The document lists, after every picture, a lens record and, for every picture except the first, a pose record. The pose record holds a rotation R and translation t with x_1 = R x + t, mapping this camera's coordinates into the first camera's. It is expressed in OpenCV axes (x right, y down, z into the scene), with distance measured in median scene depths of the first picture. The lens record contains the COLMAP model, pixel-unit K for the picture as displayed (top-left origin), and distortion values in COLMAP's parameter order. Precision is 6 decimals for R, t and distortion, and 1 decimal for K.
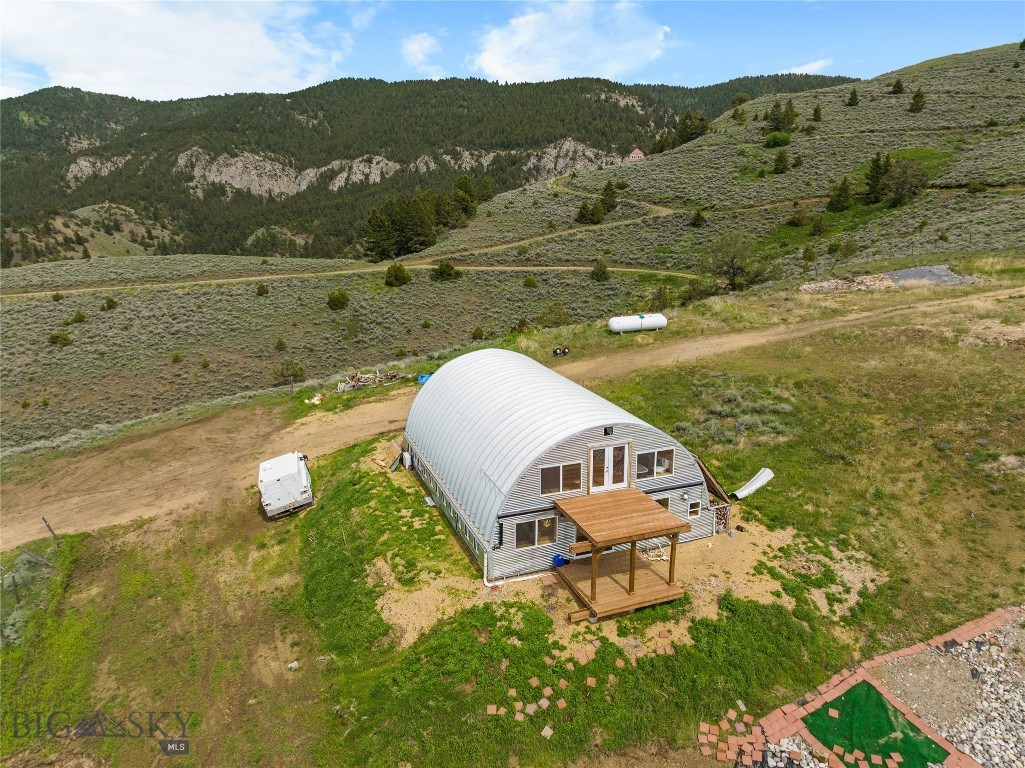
lens RADIAL K [[723.0, 0, 514.8], [0, 723.0, 384.2], [0, 0, 1]] dist [-0.046310, 0.016179]
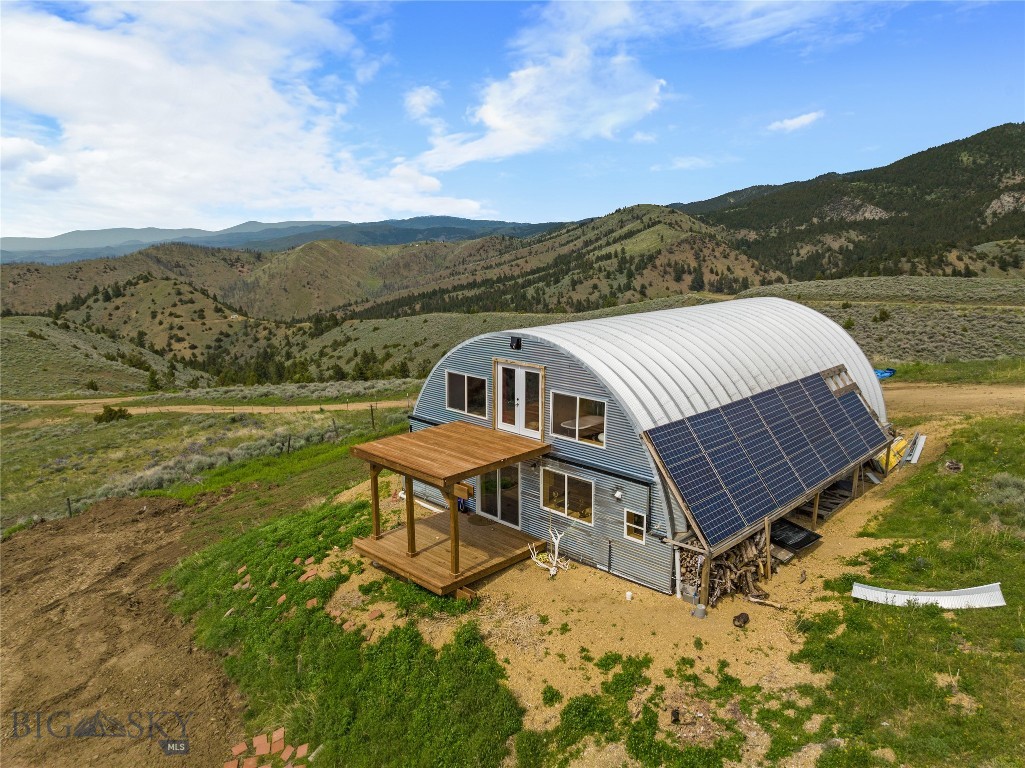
lens RADIAL K [[723.0, 0, 514.8], [0, 723.0, 384.2], [0, 0, 1]] dist [-0.046310, 0.016179]
pose [[0.415702, 0.184145, -0.890664, 0.708774], [-0.232023, 0.968358, 0.091916, 0.037997], [0.879407, 0.168445, 0.445274, 0.666549]]
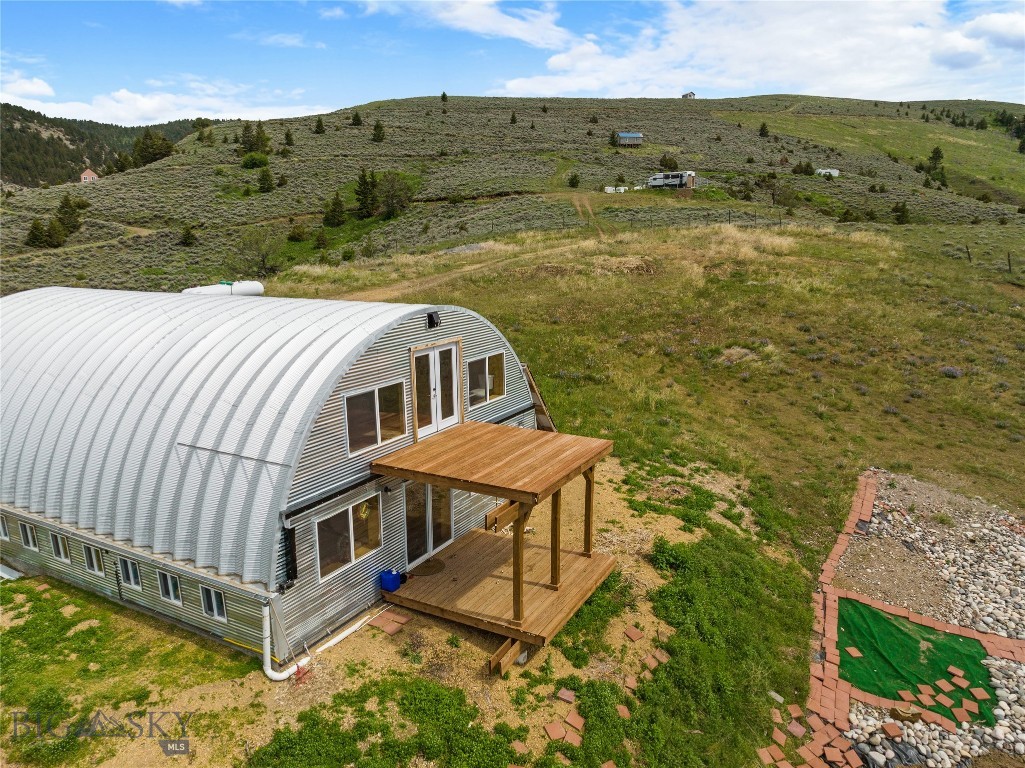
lens RADIAL K [[723.0, 0, 514.8], [0, 723.0, 384.2], [0, 0, 1]] dist [-0.046310, 0.016179]
pose [[0.758914, -0.131181, 0.637841, -0.171990], [0.170610, 0.985339, -0.000346, 0.118121], [-0.628444, 0.109085, 0.770168, 0.514854]]
